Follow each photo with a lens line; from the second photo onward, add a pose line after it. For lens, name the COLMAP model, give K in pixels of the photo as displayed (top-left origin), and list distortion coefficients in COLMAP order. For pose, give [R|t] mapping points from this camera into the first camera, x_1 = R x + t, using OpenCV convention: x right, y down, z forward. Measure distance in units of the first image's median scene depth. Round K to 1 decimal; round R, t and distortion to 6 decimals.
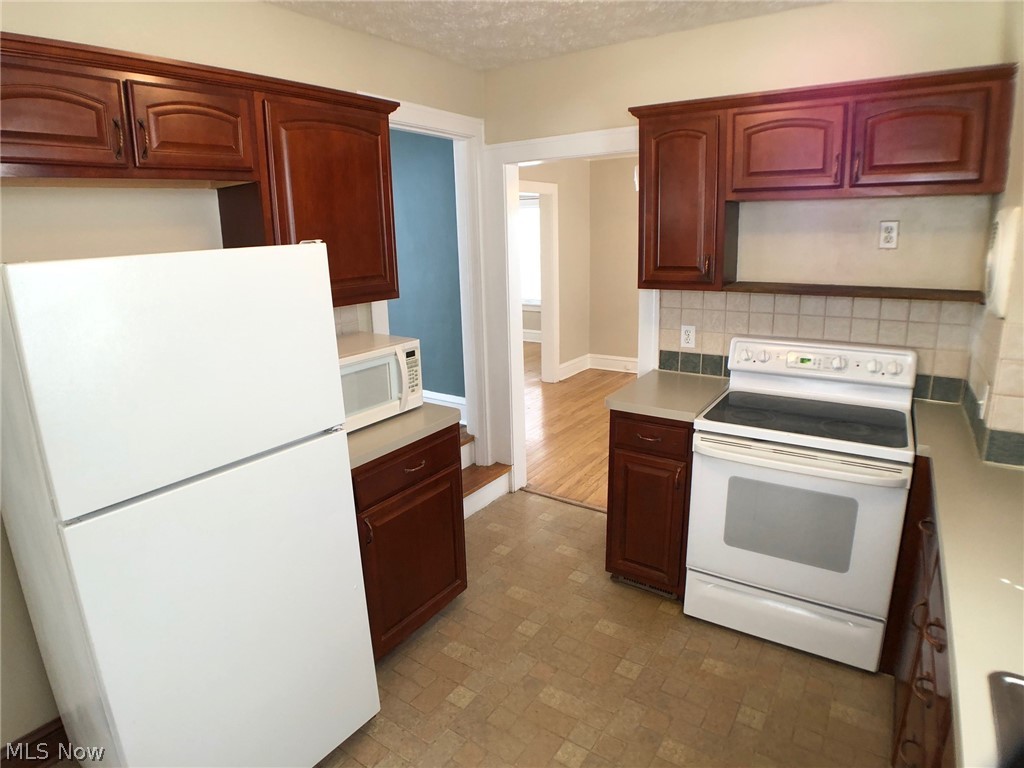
lens RADIAL K [[571.9, 0, 503.2], [0, 571.9, 367.5], [0, 0, 1]] dist [-0.103553, 0.018000]
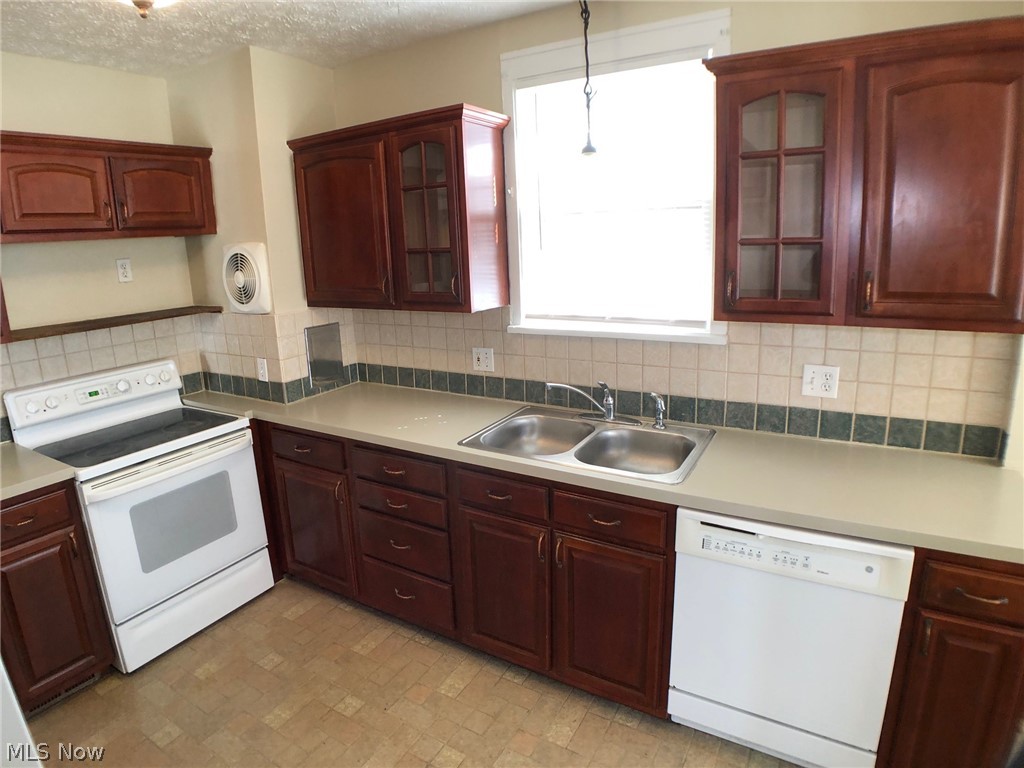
lens RADIAL K [[571.9, 0, 503.2], [0, 571.9, 367.5], [0, 0, 1]] dist [-0.103553, 0.018000]
pose [[-0.082630, -0.176347, 0.980854, -0.565898], [0.259595, 0.946433, 0.192028, -0.059873], [-0.962176, 0.270492, -0.032425, 0.308408]]
